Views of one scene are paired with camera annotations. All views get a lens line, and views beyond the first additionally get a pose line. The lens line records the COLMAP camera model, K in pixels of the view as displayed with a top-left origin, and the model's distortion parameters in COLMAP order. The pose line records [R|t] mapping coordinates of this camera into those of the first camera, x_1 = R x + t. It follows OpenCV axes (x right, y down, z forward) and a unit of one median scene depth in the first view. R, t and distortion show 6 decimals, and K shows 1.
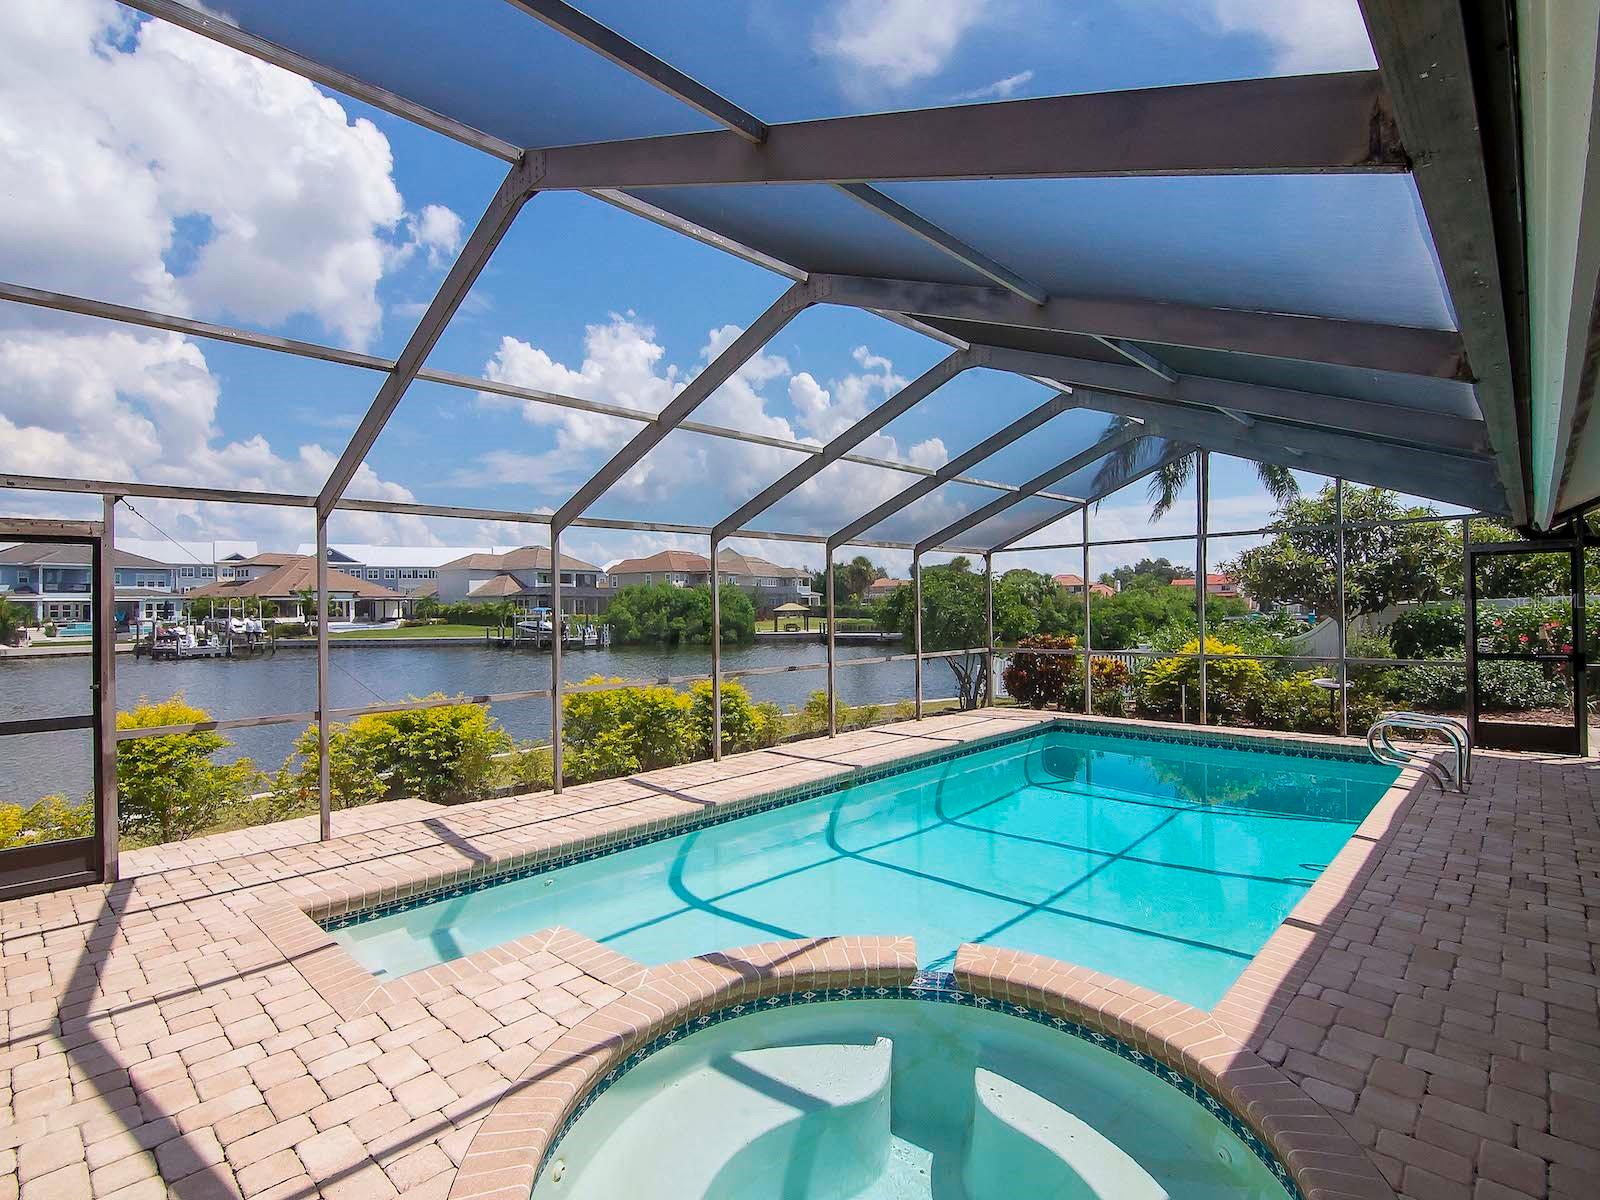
lens RADIAL K [[789.3, 0, 784.5], [0, 789.3, 600.1], [0, 0, 1]] dist [-0.011654, -0.008958]
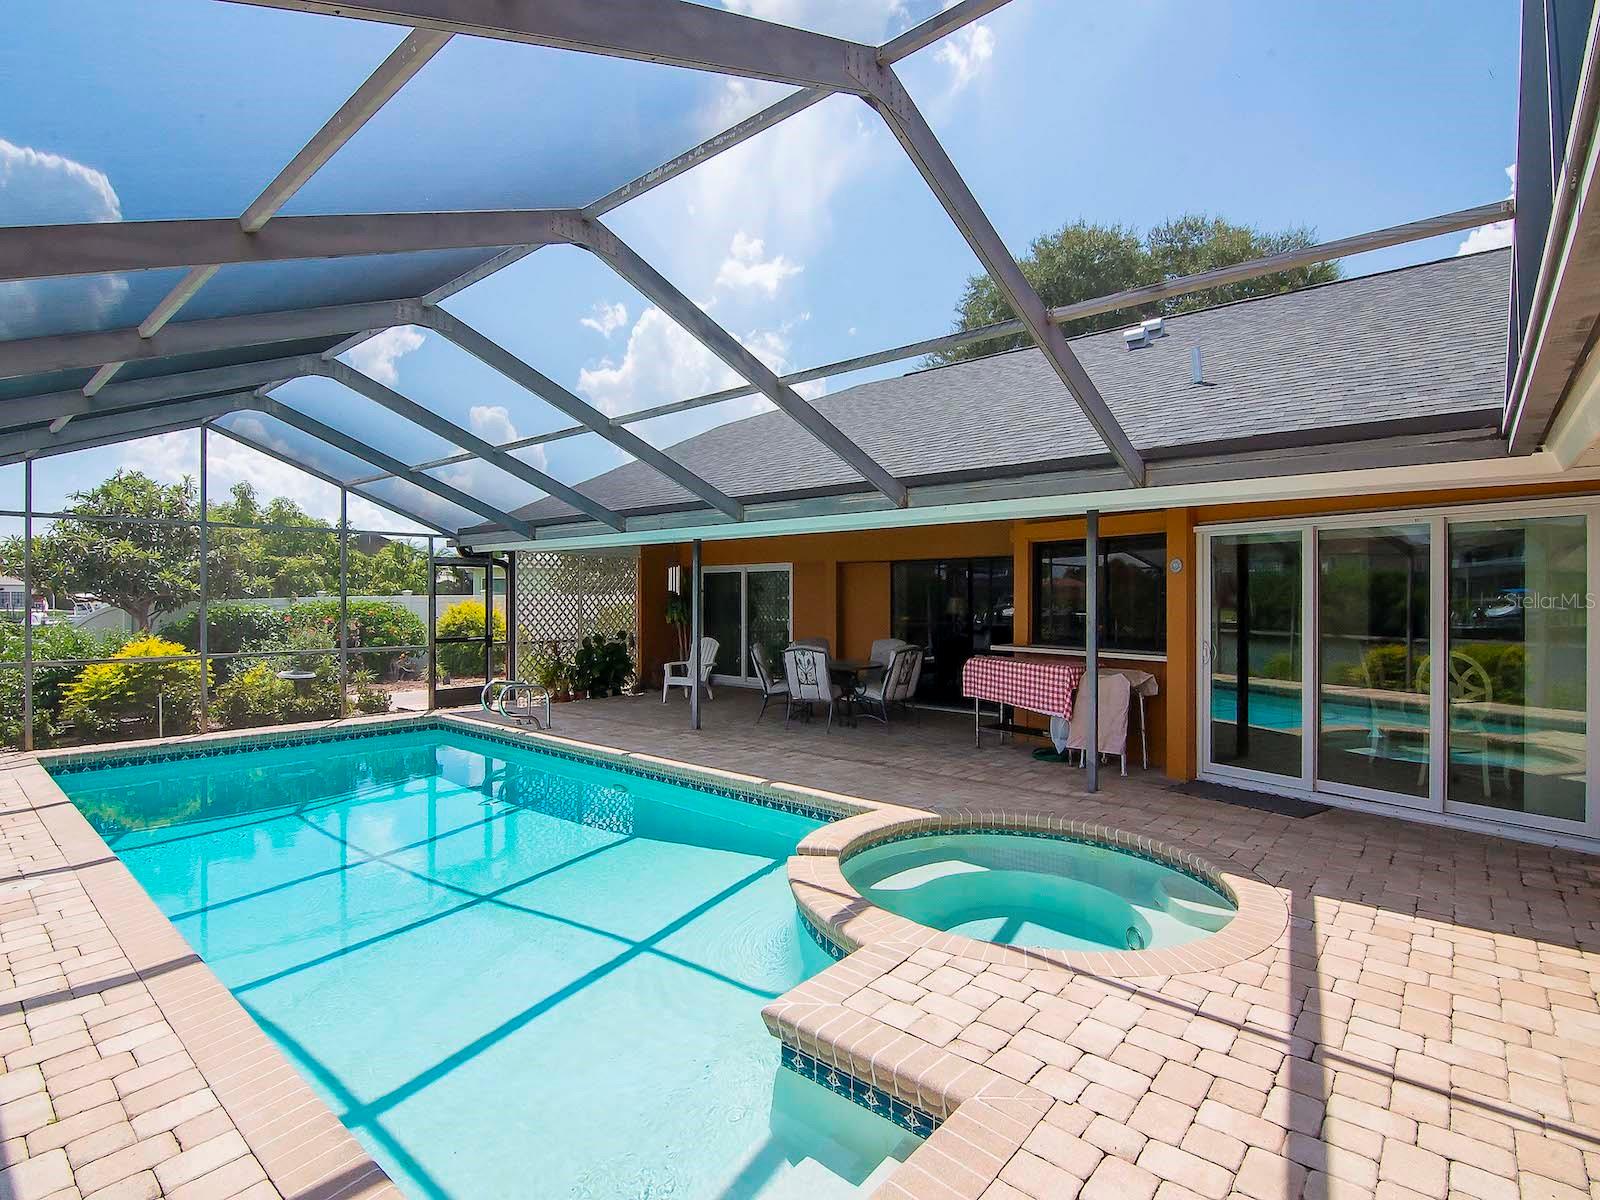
lens RADIAL K [[789.3, 0, 784.5], [0, 789.3, 600.1], [0, 0, 1]] dist [-0.011654, -0.008958]
pose [[-0.055014, 0.009708, 0.998438, -0.165916], [-0.008752, 0.999910, -0.010205, 0.004155], [-0.998447, -0.009300, -0.054924, 0.162475]]
